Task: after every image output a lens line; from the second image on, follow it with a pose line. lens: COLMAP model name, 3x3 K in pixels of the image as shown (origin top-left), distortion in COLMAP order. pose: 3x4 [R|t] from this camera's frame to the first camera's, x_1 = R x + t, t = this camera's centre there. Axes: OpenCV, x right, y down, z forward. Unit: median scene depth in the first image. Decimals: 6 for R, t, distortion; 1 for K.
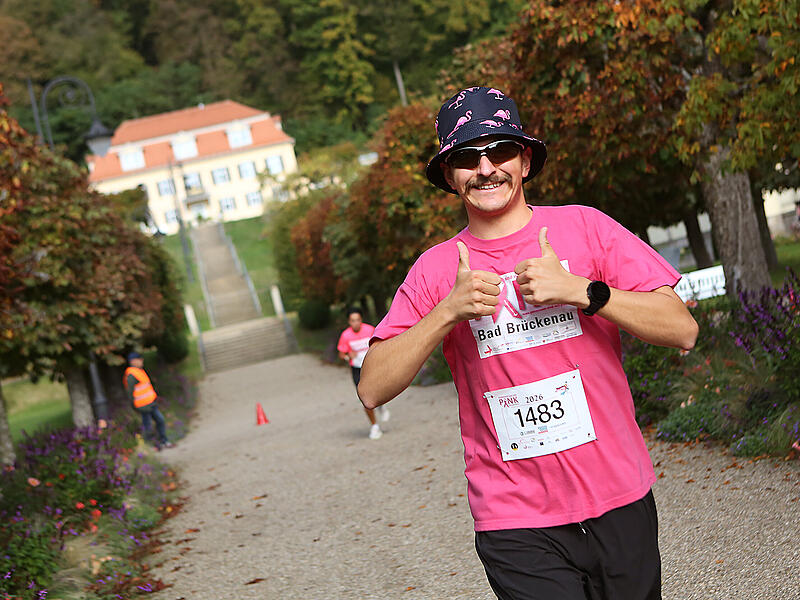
lens RADIAL K [[1229.0, 0, 400.2], [0, 1229.0, 299.6], [0, 0, 1]] dist [-0.002071, 0.000000]
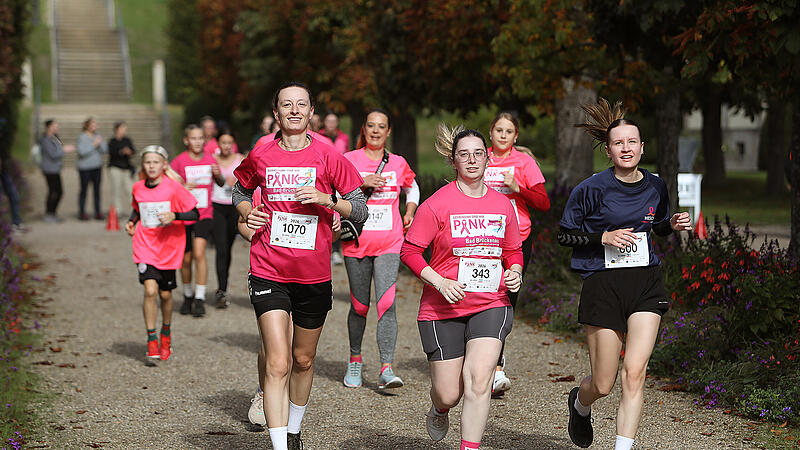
lens RADIAL K [[2904.6, 0, 399.9], [0, 2904.6, 225.3], [0, 0, 1]] dist [0.448974, 0.000000]
pose [[0.973789, 0.227381, -0.005696, 0.076399], [-0.226970, 0.973050, 0.040710, -0.026055], [0.014800, -0.038350, 0.999155, -0.827576]]
